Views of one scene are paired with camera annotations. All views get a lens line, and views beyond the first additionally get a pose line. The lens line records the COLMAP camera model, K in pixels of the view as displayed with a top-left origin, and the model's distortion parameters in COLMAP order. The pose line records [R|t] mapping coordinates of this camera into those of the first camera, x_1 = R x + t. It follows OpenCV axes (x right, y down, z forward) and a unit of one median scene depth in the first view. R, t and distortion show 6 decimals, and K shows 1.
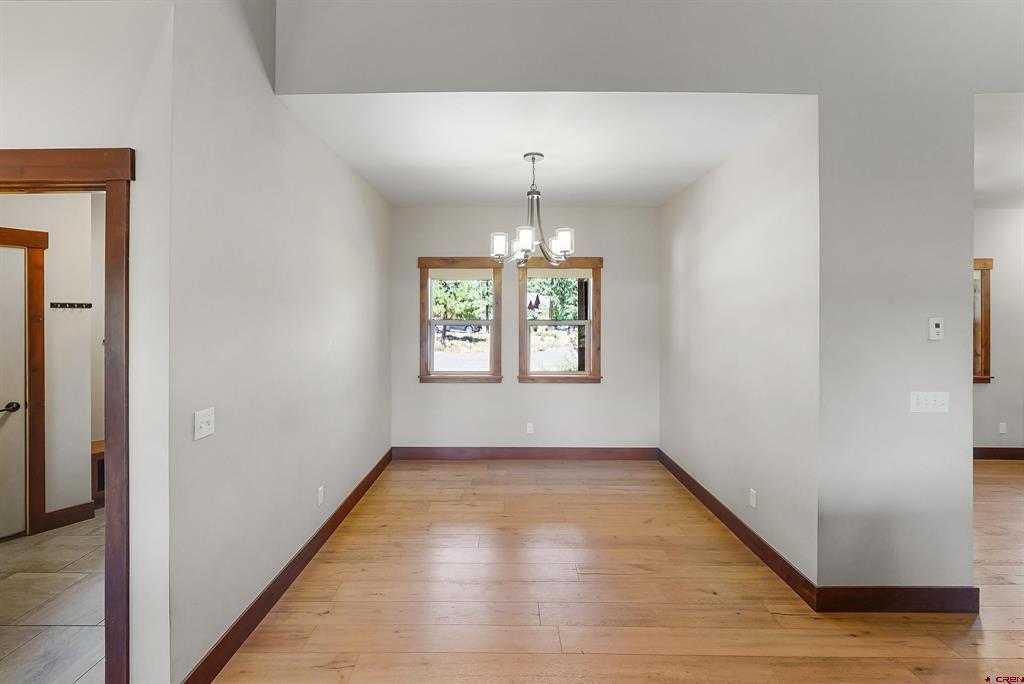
lens RADIAL K [[434.9, 0, 502.3], [0, 434.9, 316.3], [0, 0, 1]] dist [-0.016372, 0.002385]
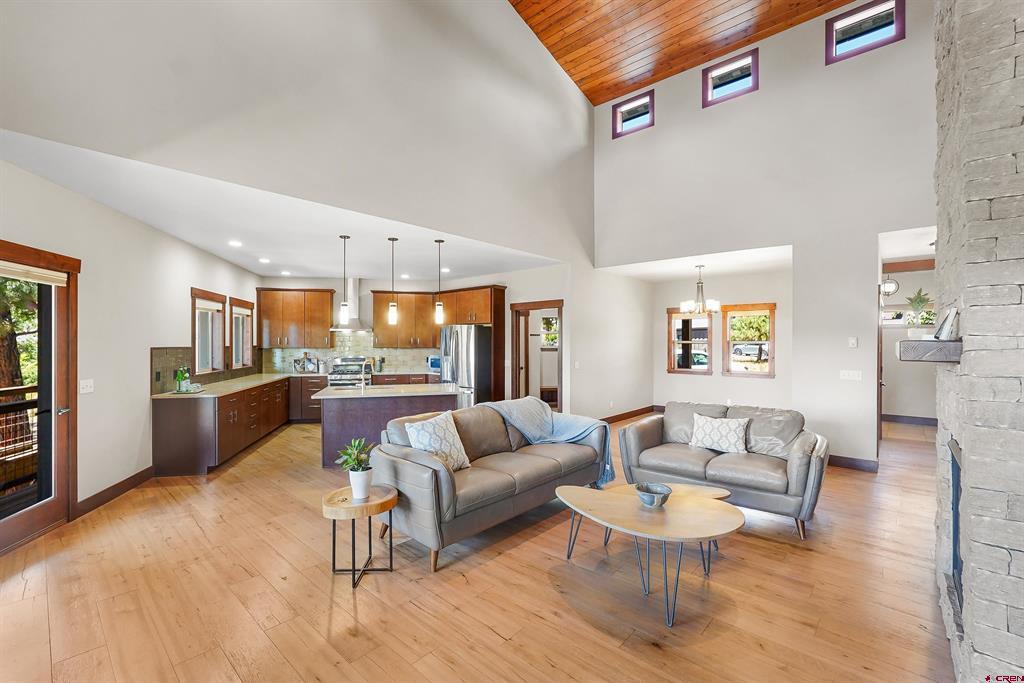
lens RADIAL K [[445.5, 0, 512.8], [0, 445.5, 343.7], [0, 0, 1]] dist [-0.000871, 0.000482]
pose [[0.748938, 0.003649, -0.662630, 0.872230], [0.000096, 0.999984, 0.005615, 0.016478], [0.662640, -0.004269, 0.748926, -1.356236]]
